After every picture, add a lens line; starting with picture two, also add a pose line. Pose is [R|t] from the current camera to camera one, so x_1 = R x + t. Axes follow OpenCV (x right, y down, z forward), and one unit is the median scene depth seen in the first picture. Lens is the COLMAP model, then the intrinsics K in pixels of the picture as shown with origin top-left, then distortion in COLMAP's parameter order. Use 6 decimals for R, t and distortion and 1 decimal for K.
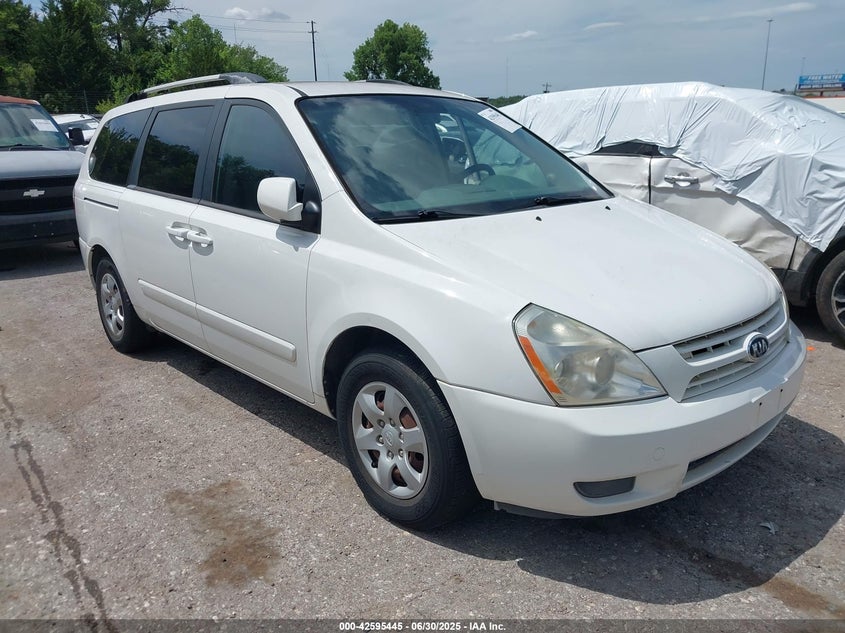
lens RADIAL K [[708.9, 0, 422.5], [0, 708.9, 316.5], [0, 0, 1]] dist [-0.004432, -0.005871]
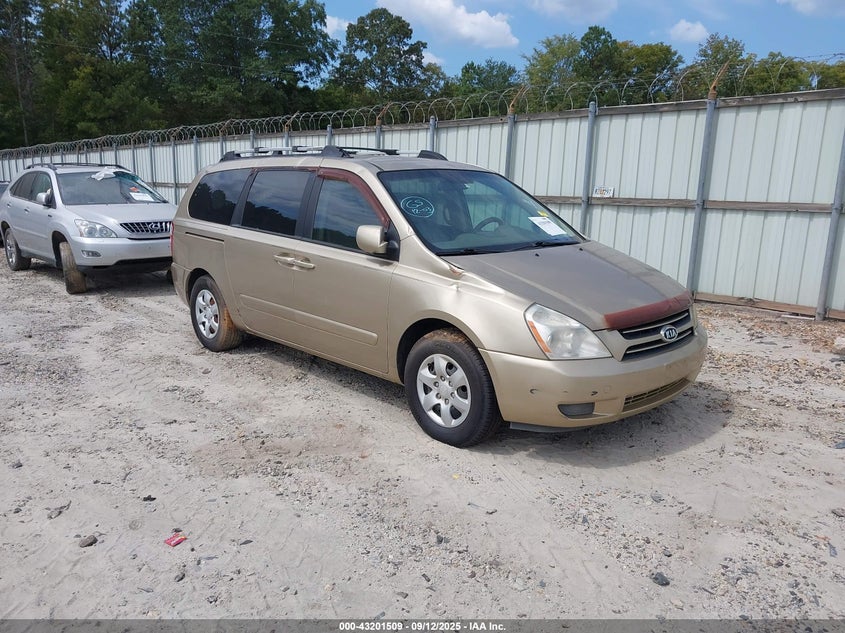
lens RADIAL K [[708.9, 0, 422.5], [0, 708.9, 316.5], [0, 0, 1]] dist [-0.004432, -0.005871]
pose [[0.999519, 0.018061, 0.025224, -0.129457], [-0.016769, 0.998582, -0.050532, 0.084311], [-0.026101, 0.050085, 0.998404, -0.572333]]
